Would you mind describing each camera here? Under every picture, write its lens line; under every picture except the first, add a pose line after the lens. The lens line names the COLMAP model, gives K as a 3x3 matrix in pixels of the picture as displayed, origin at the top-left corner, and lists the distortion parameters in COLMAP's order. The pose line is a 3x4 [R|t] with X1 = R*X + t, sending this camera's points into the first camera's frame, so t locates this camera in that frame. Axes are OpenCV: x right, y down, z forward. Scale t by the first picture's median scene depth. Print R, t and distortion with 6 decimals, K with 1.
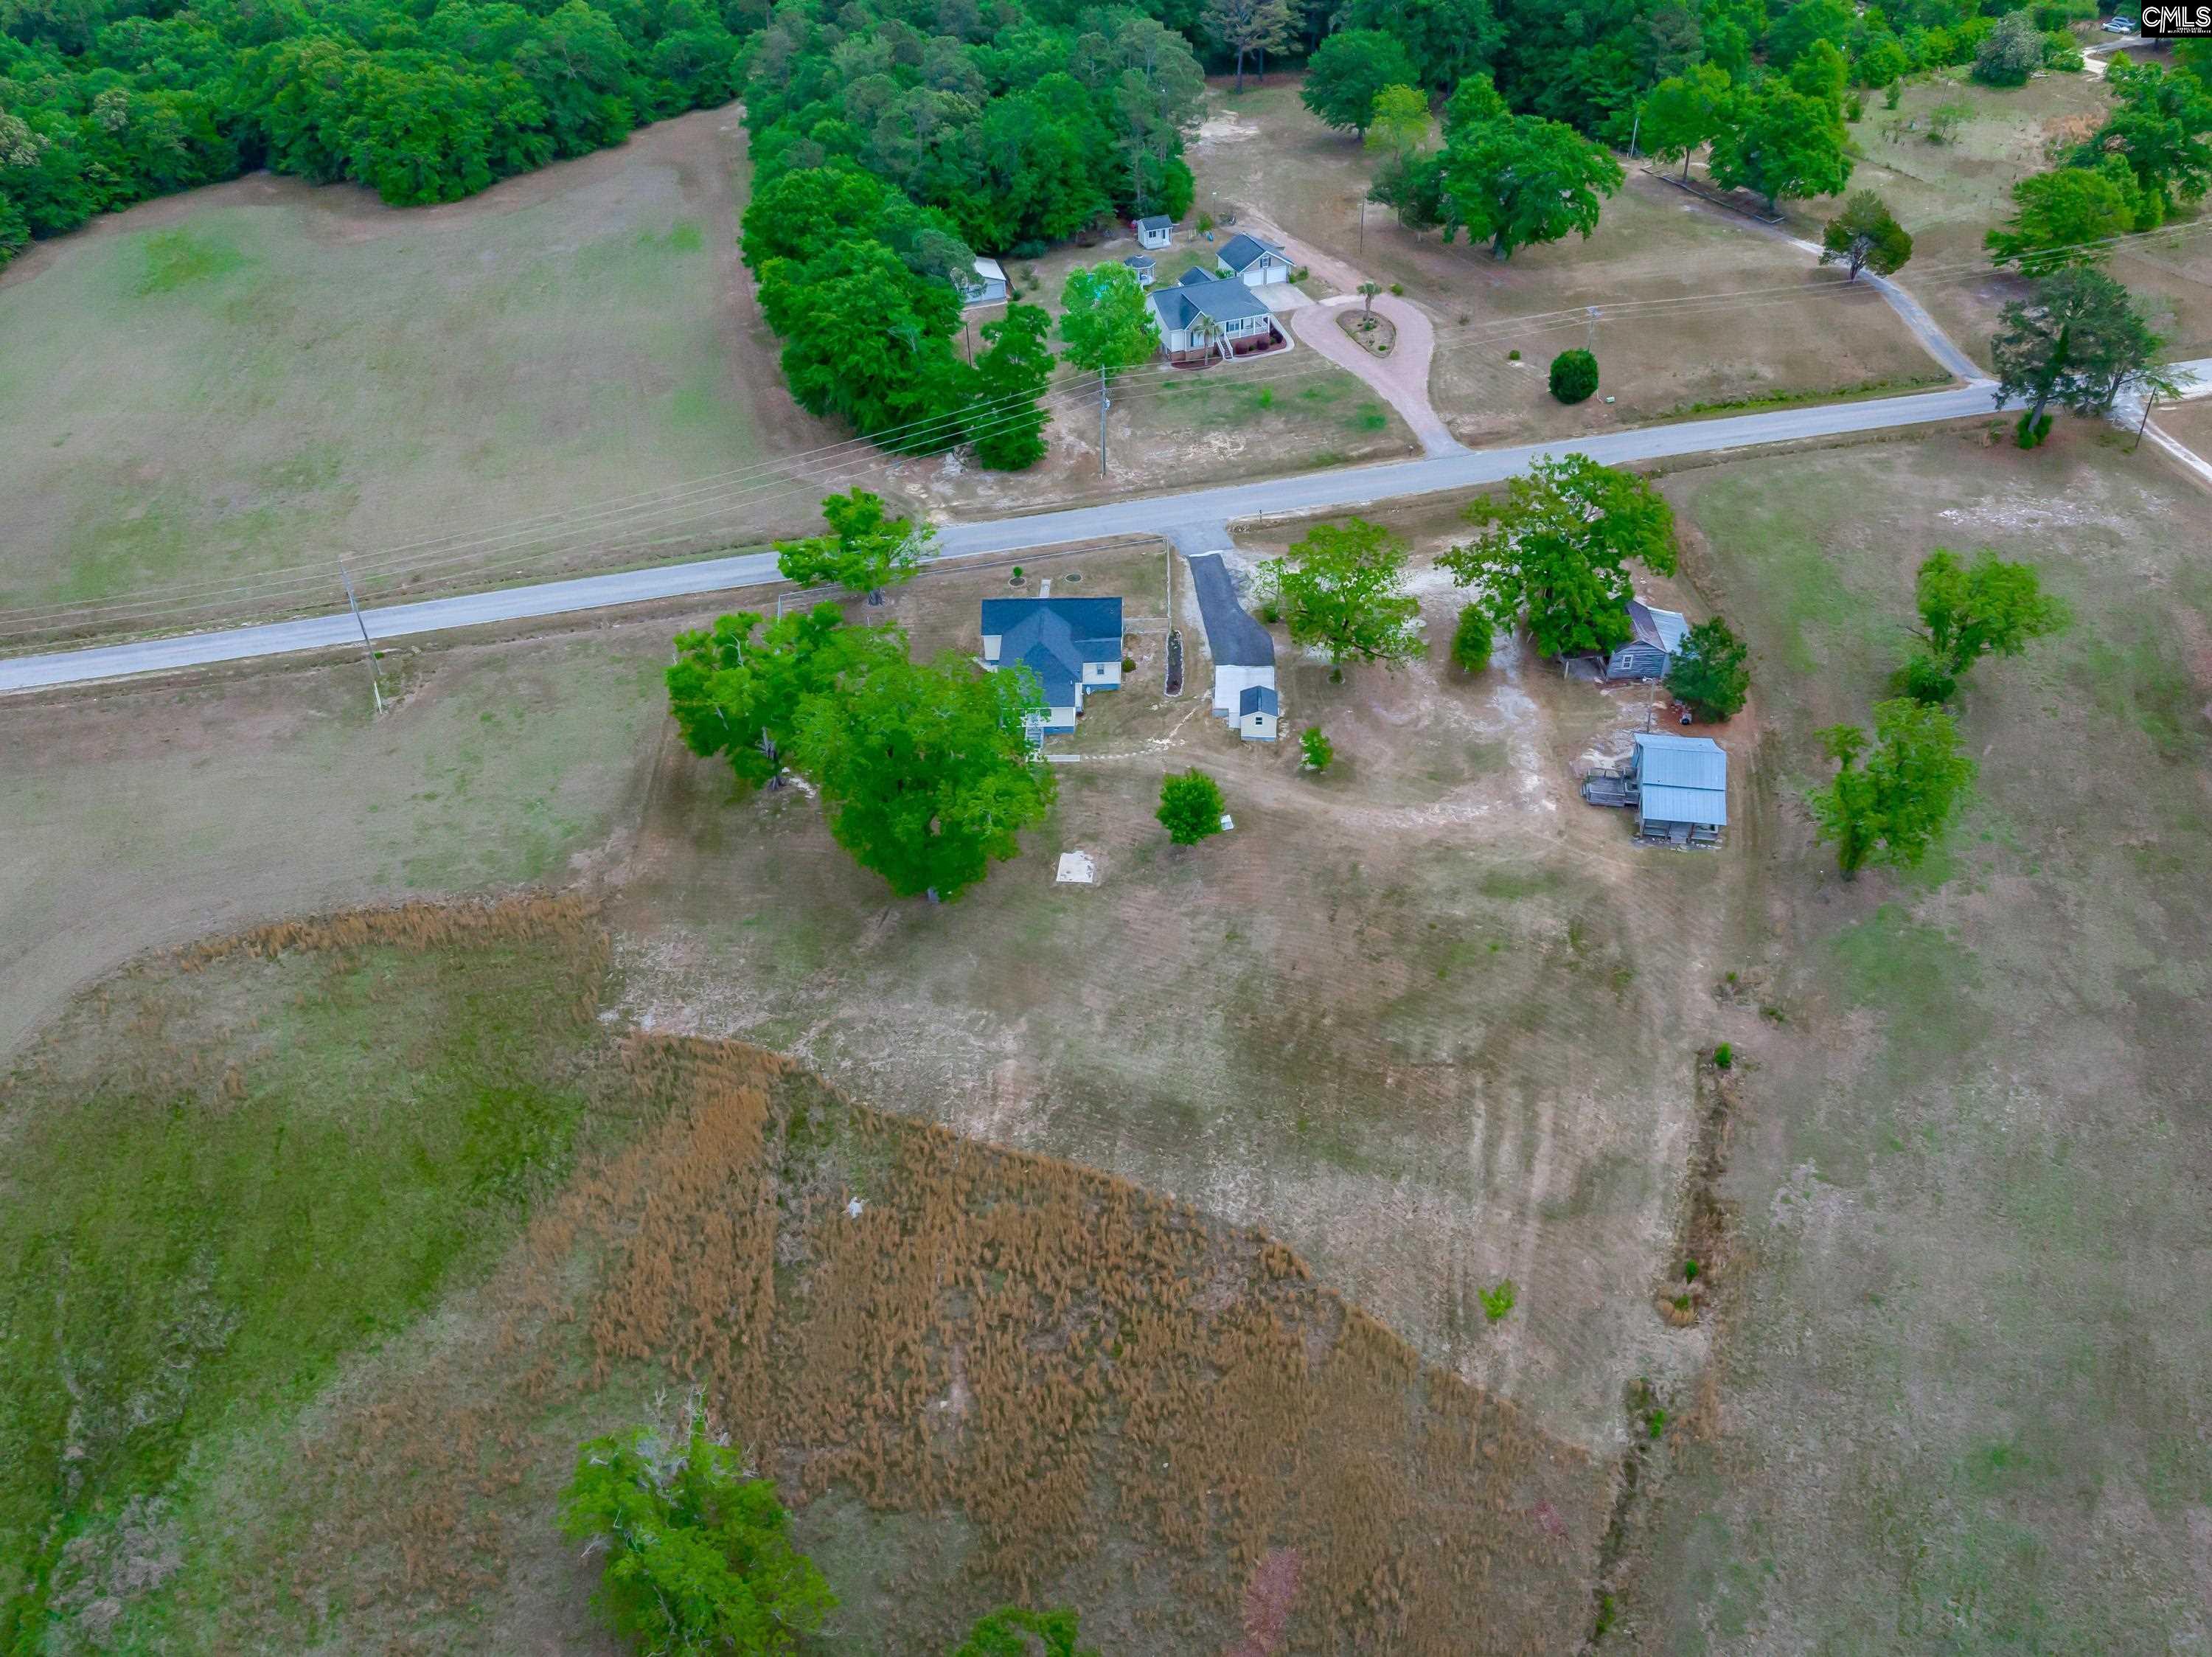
lens RADIAL K [[1529.2, 0, 1106.0], [0, 1529.2, 828.5], [0, 0, 1]] dist [-0.055923, -0.000611]
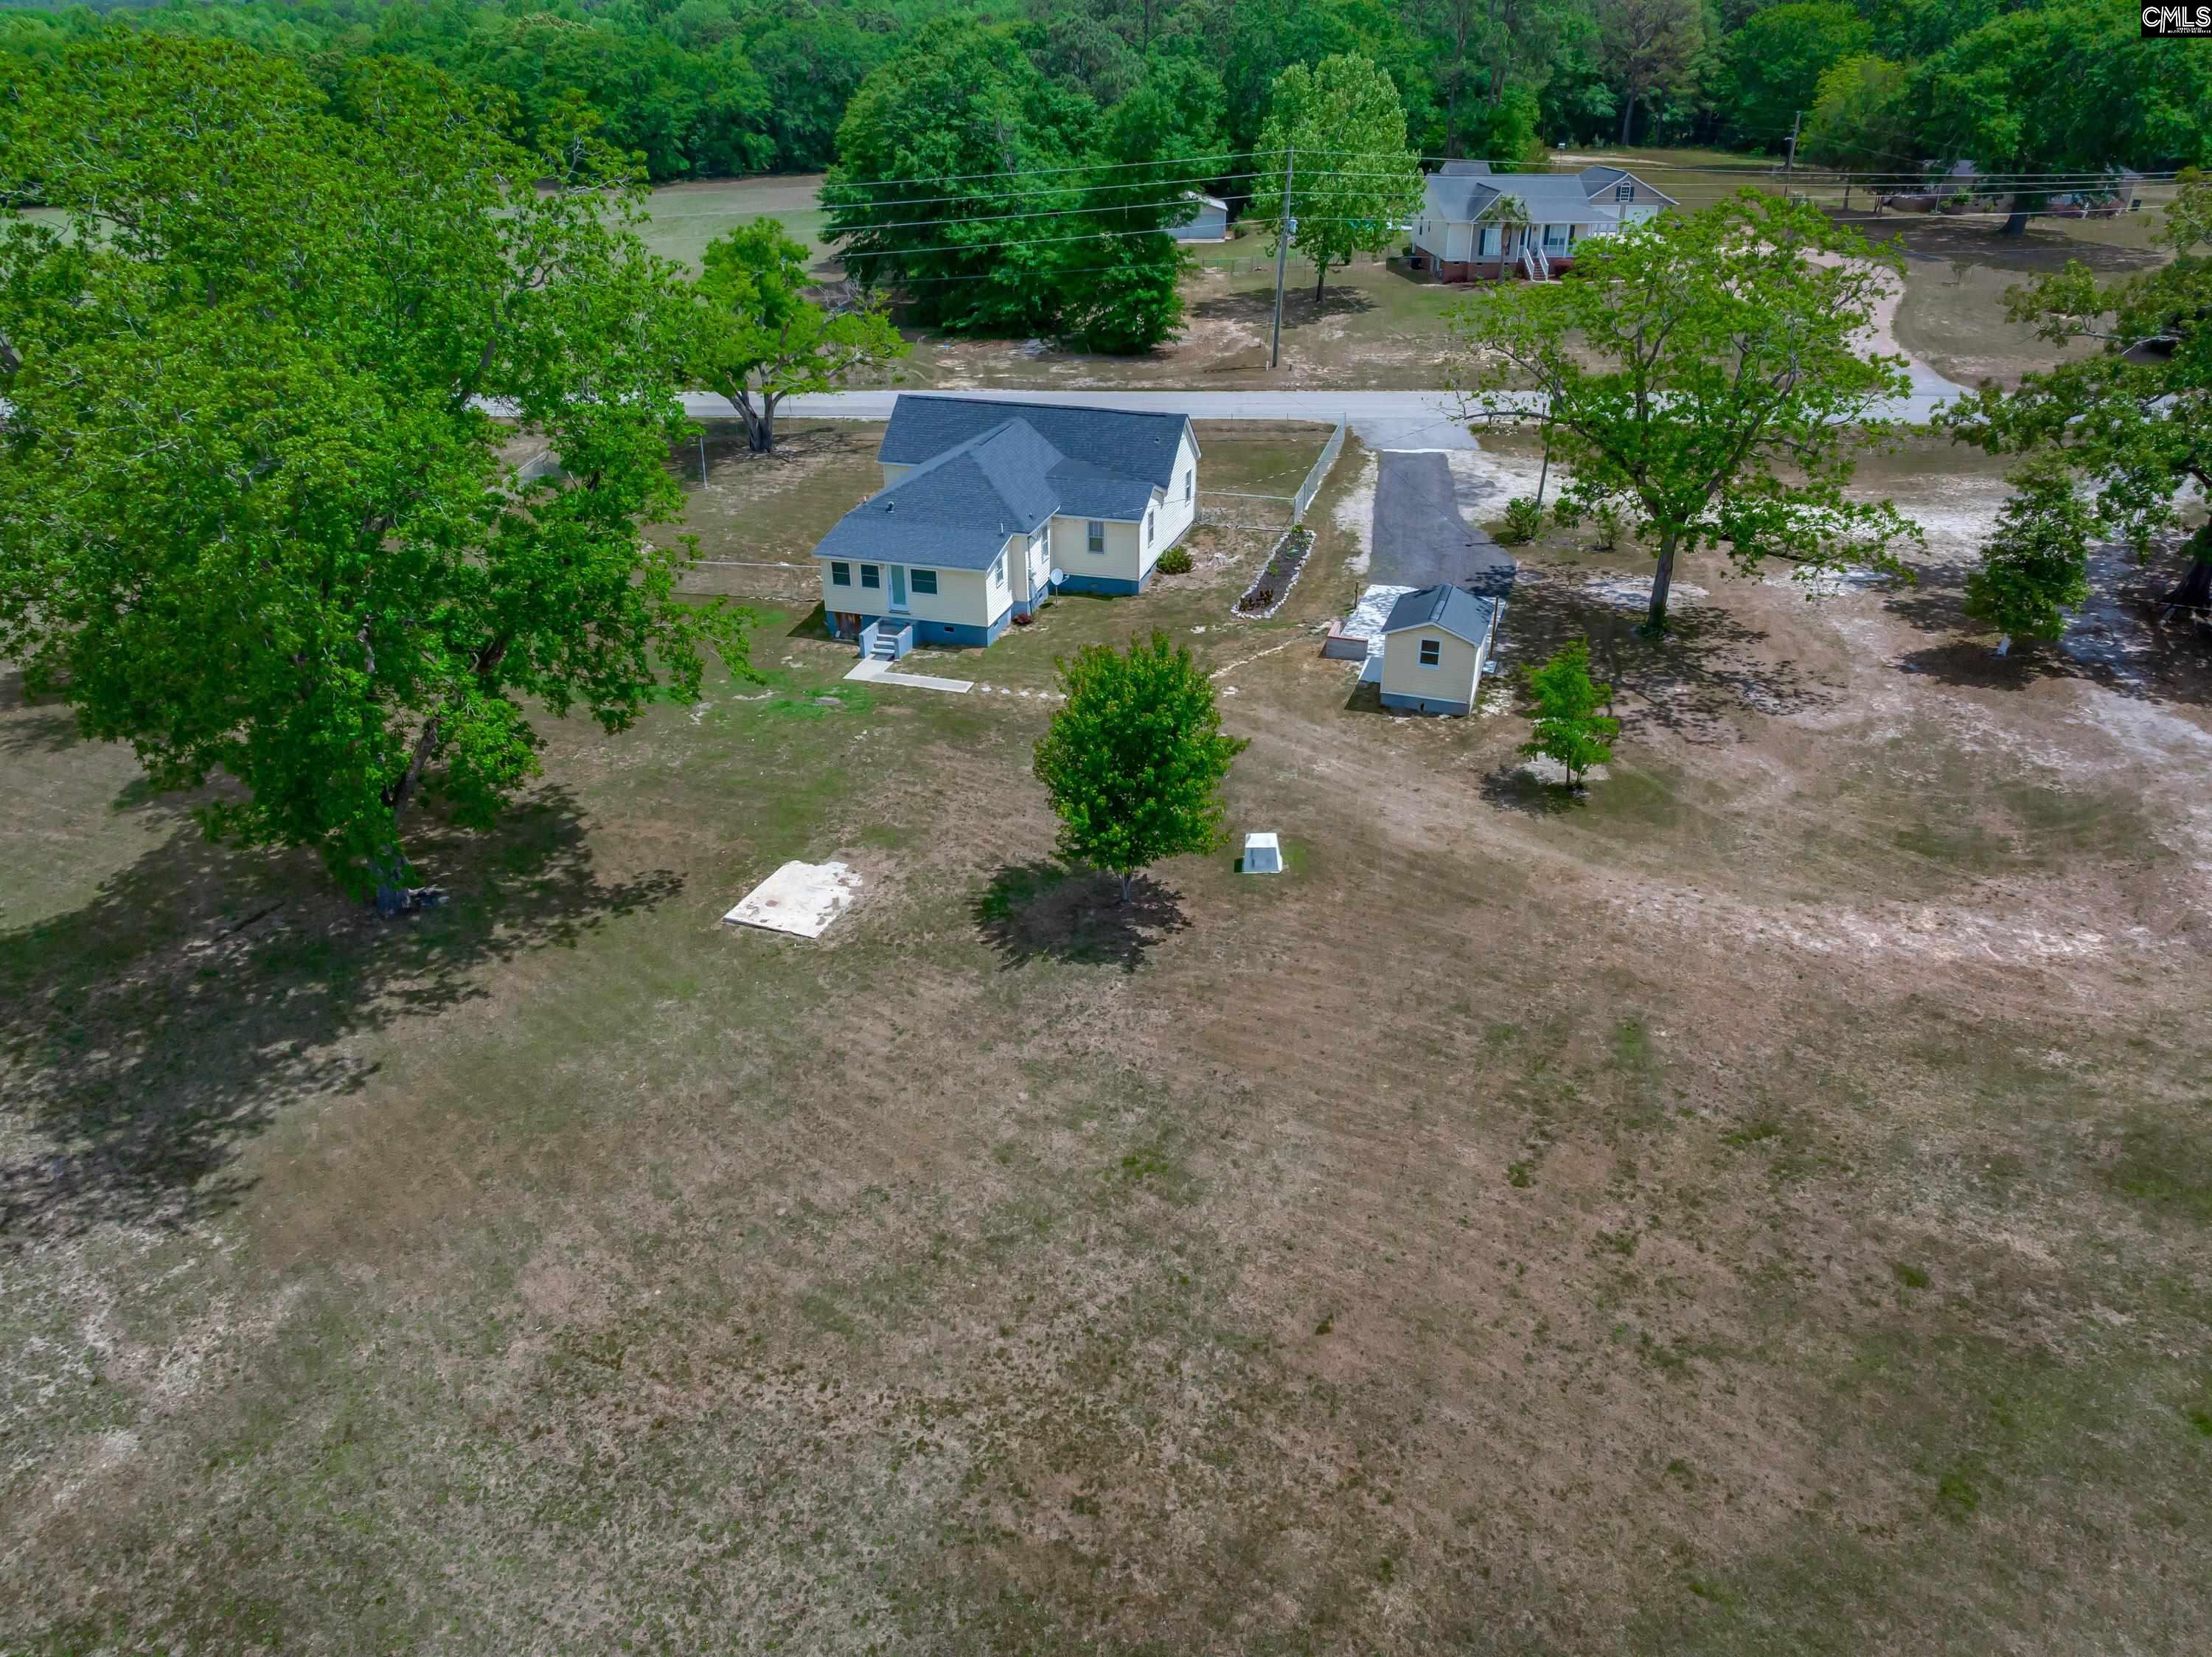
lens RADIAL K [[1529.2, 0, 1106.0], [0, 1529.2, 828.5], [0, 0, 1]] dist [-0.055923, -0.000611]
pose [[0.964121, 0.151808, -0.217773, 0.116998], [-0.191774, 0.965539, -0.175948, 0.056650], [0.183558, 0.211398, 0.960009, 0.661838]]
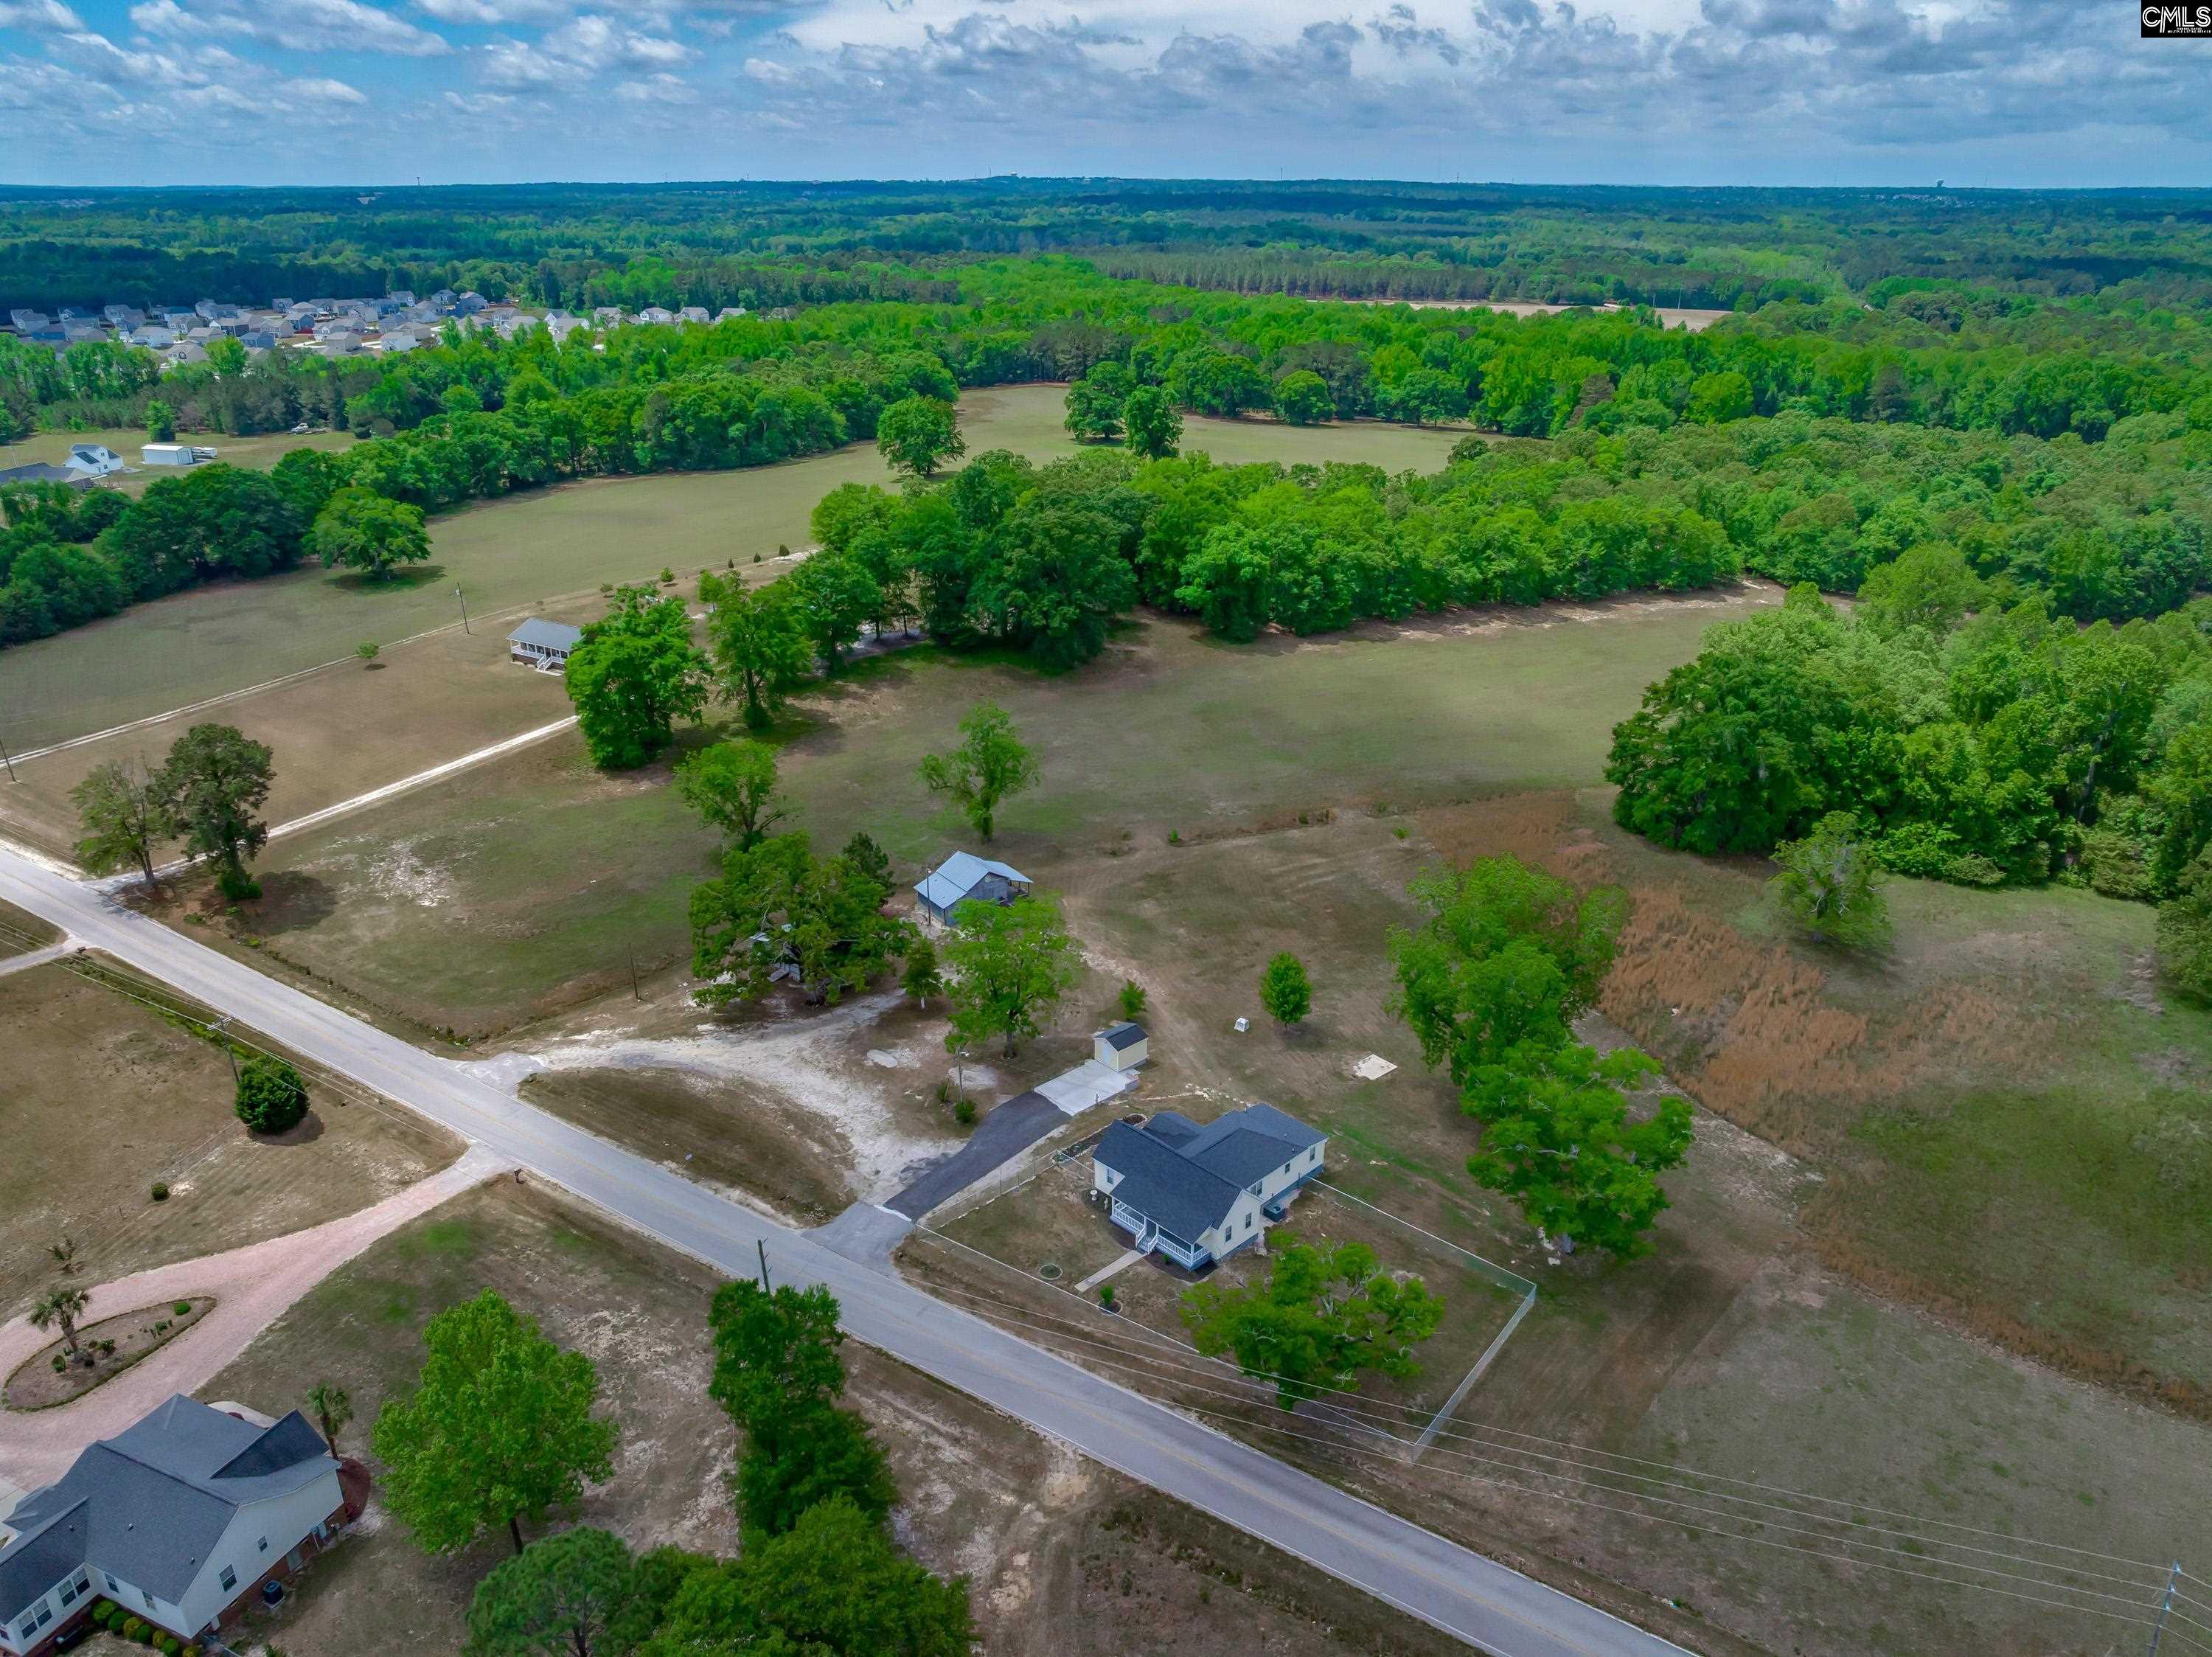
lens RADIAL K [[1529.2, 0, 1106.0], [0, 1529.2, 828.5], [0, 0, 1]] dist [-0.055923, -0.000611]
pose [[-0.709480, -0.246791, 0.660100, -0.568066], [0.485441, 0.507867, 0.711631, -0.941676], [-0.510867, 0.825328, -0.240518, 1.204937]]
